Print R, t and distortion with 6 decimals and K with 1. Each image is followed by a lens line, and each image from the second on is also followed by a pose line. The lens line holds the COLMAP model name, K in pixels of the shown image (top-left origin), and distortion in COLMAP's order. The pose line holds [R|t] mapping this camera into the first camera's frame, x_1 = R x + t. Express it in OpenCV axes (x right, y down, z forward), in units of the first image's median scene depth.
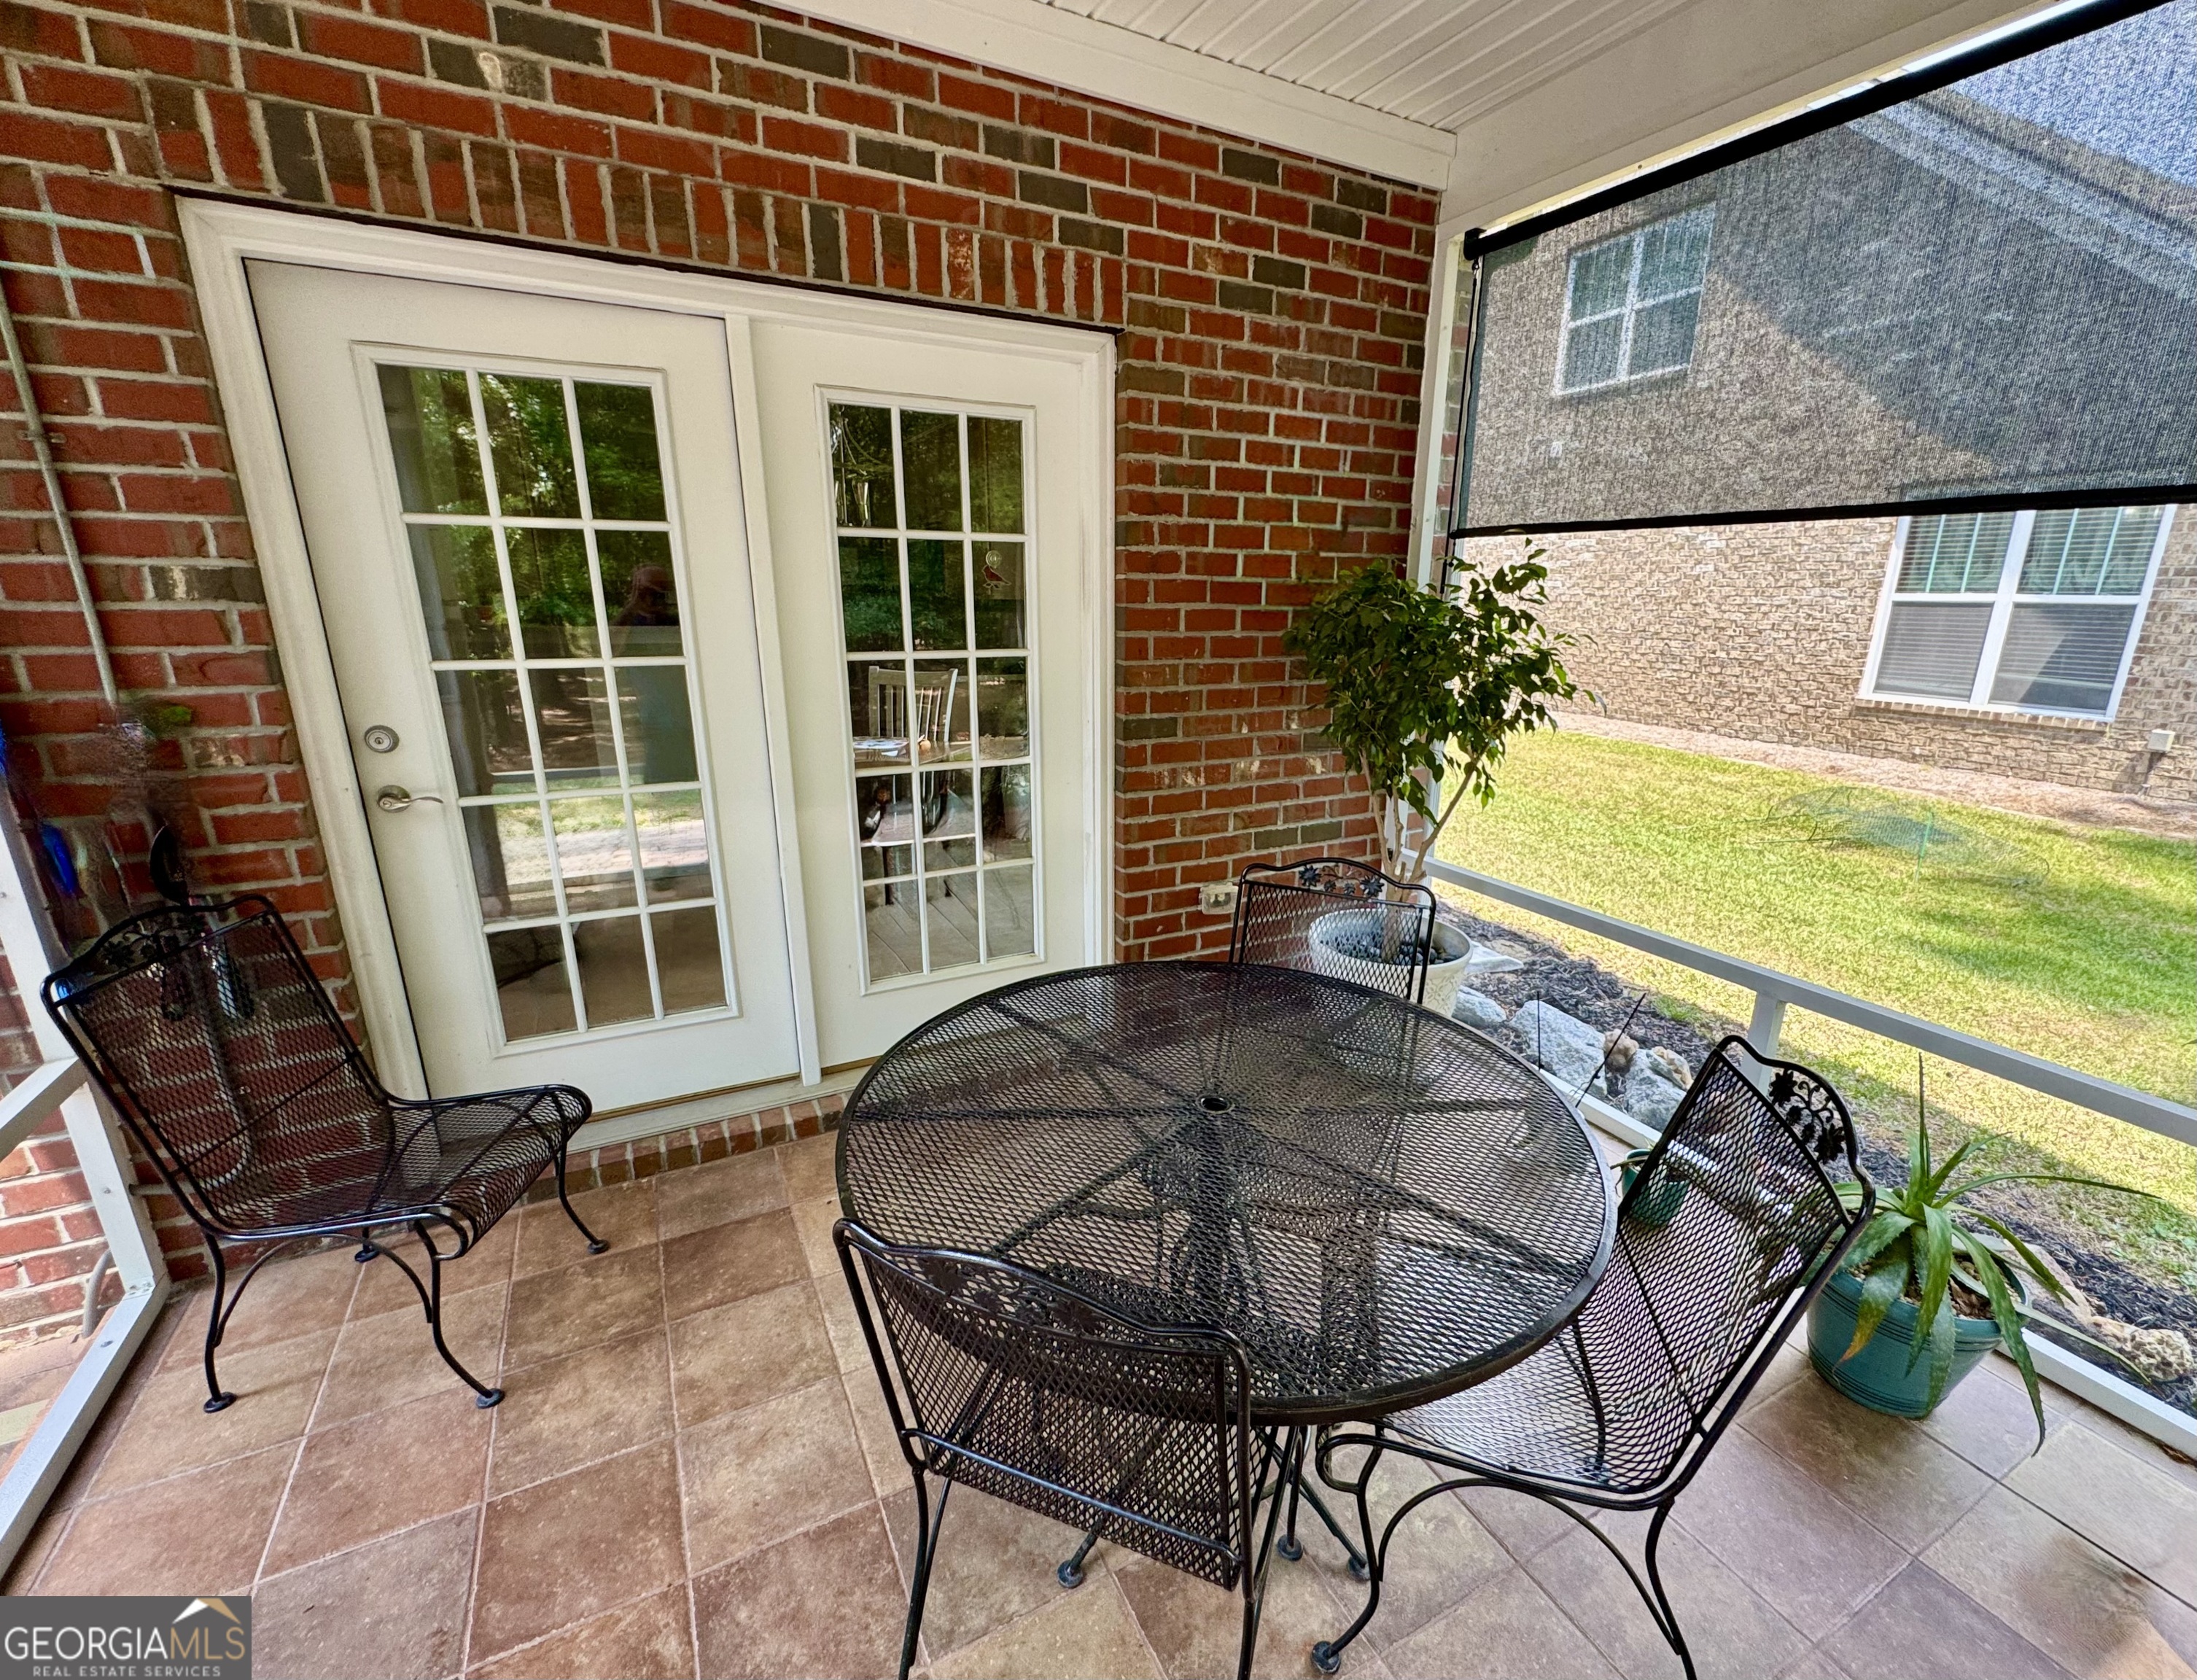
lens RADIAL K [[977.1, 0, 1126.3], [0, 977.1, 873.5], [0, 0, 1]] dist [-0.004367, 0.000283]
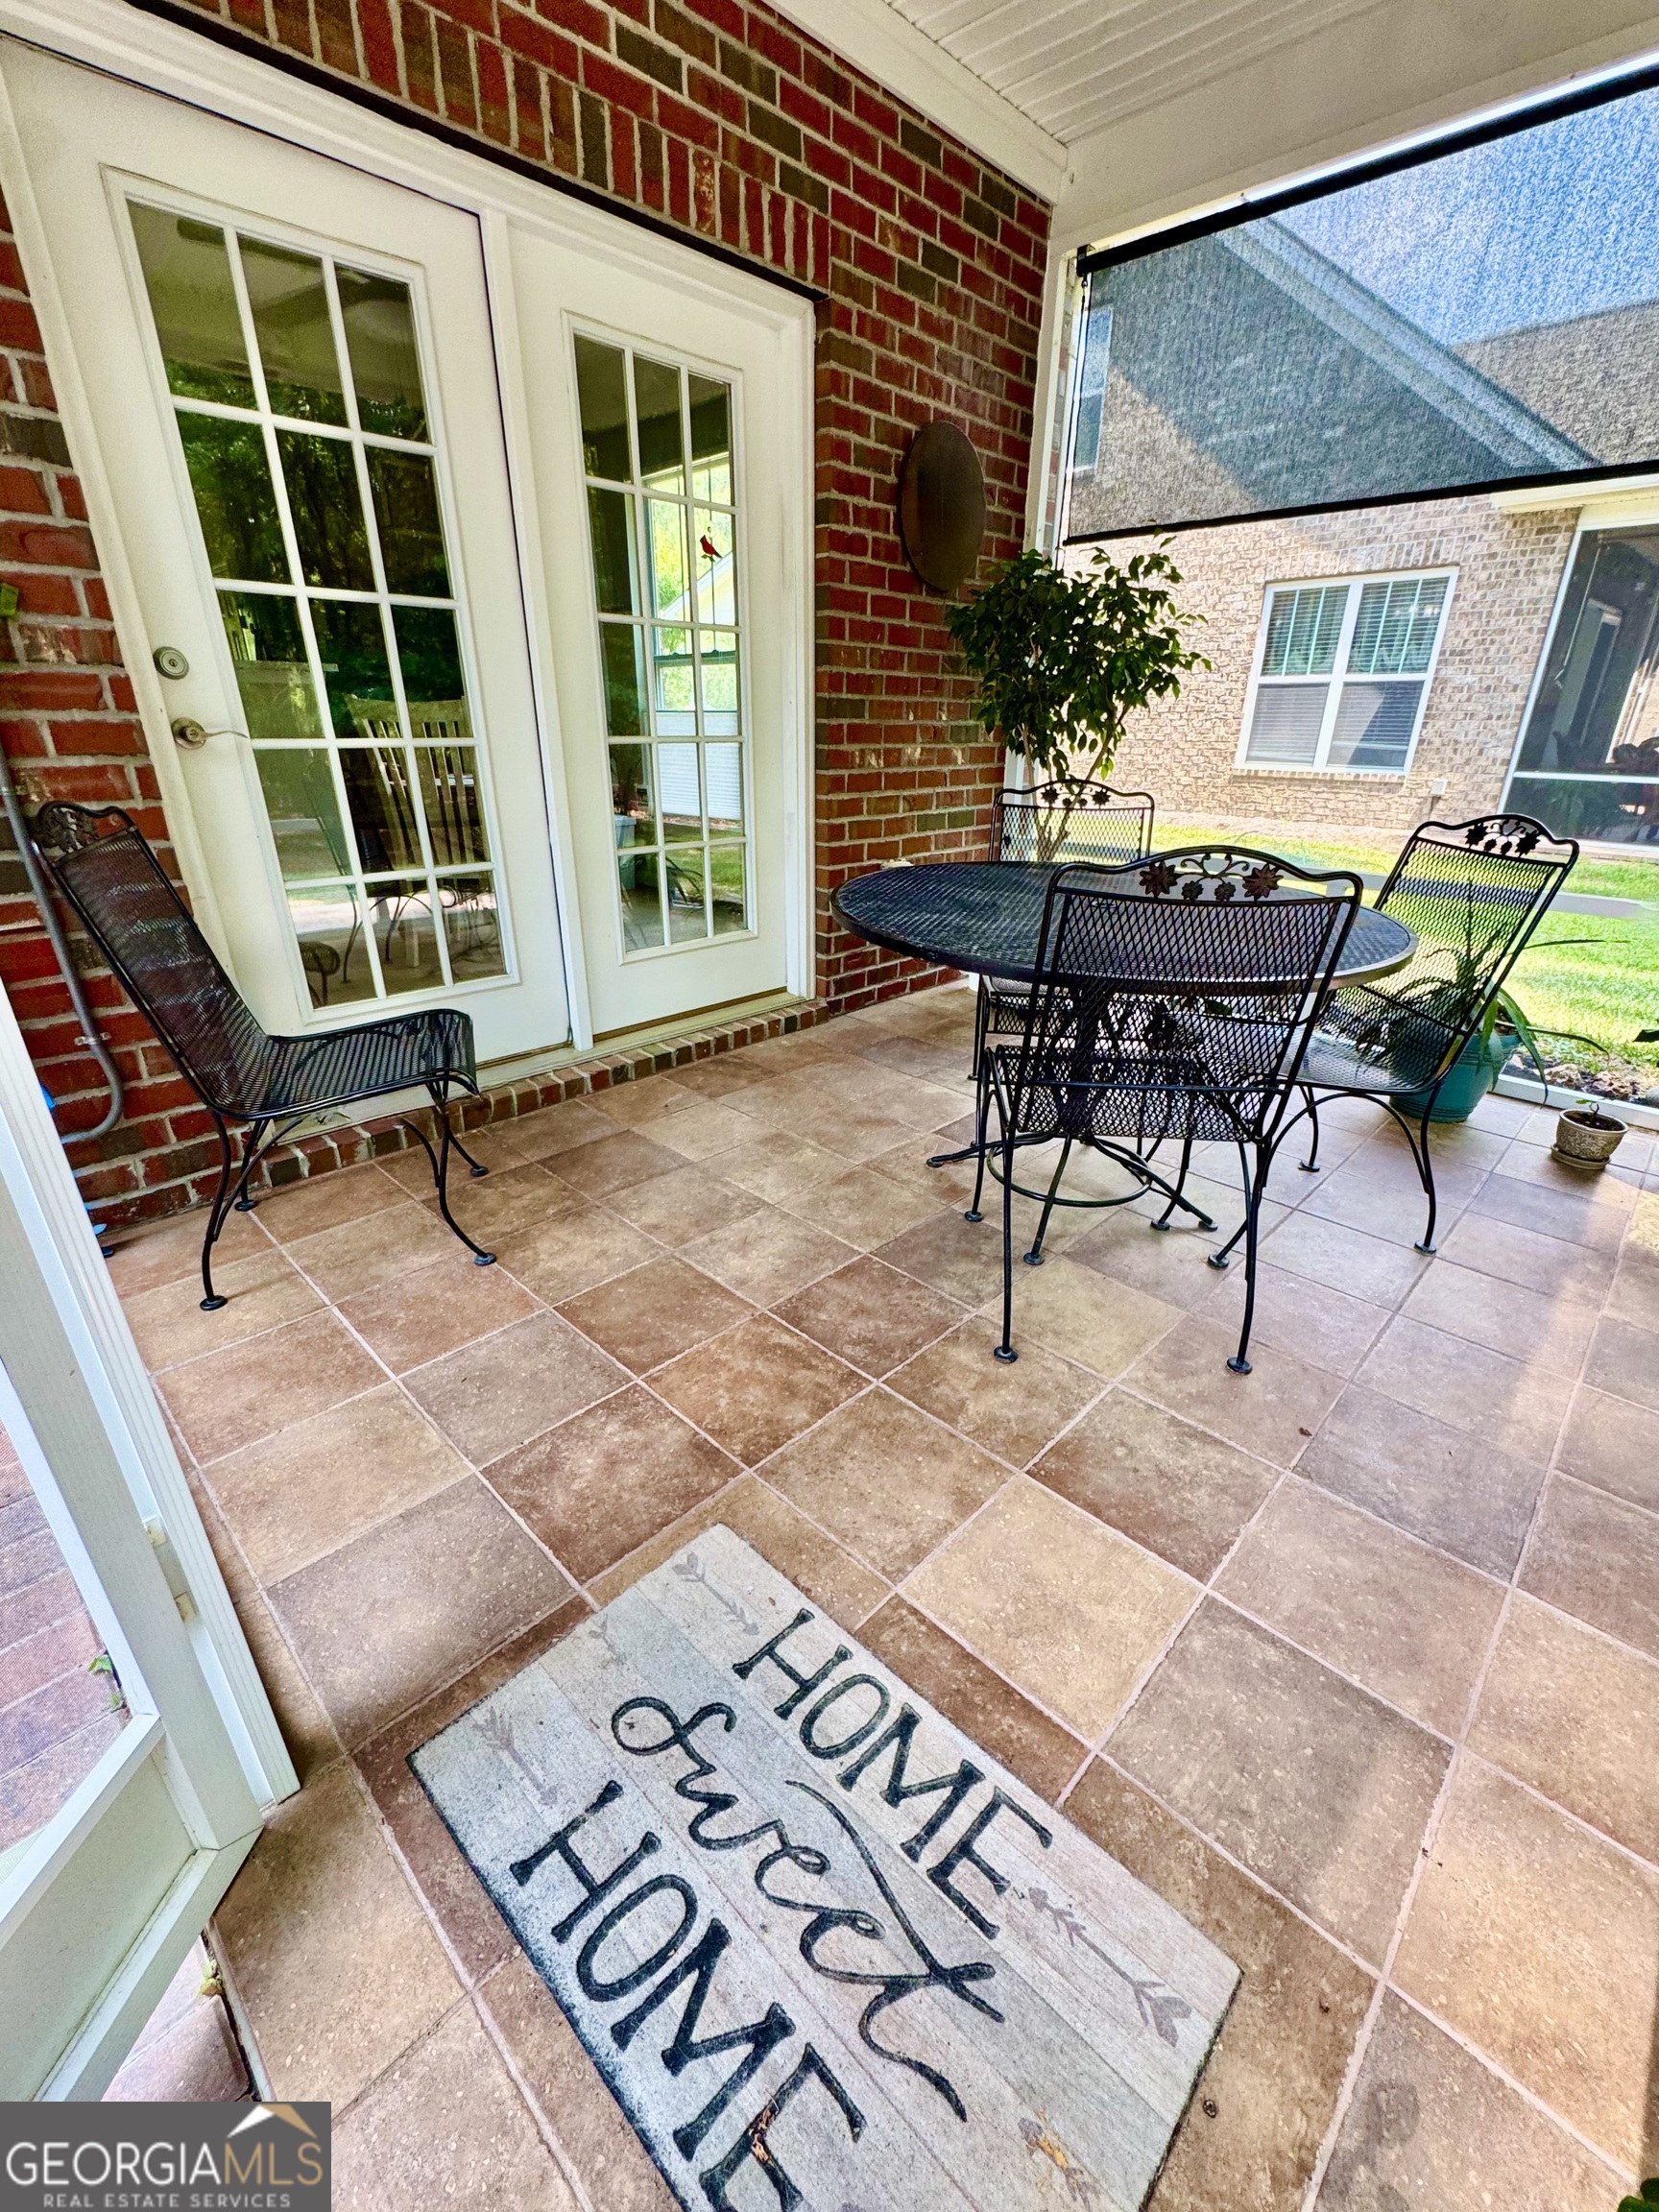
lens RADIAL K [[937.1, 0, 831.6], [0, 937.1, 1145.2], [0, 0, 1]] dist [-0.005254, -0.000129]
pose [[0.950907, -0.126748, 0.282332, -0.388611], [0.085360, 0.984315, 0.154395, 0.193214], [-0.297473, -0.122715, 0.946811, -0.079548]]
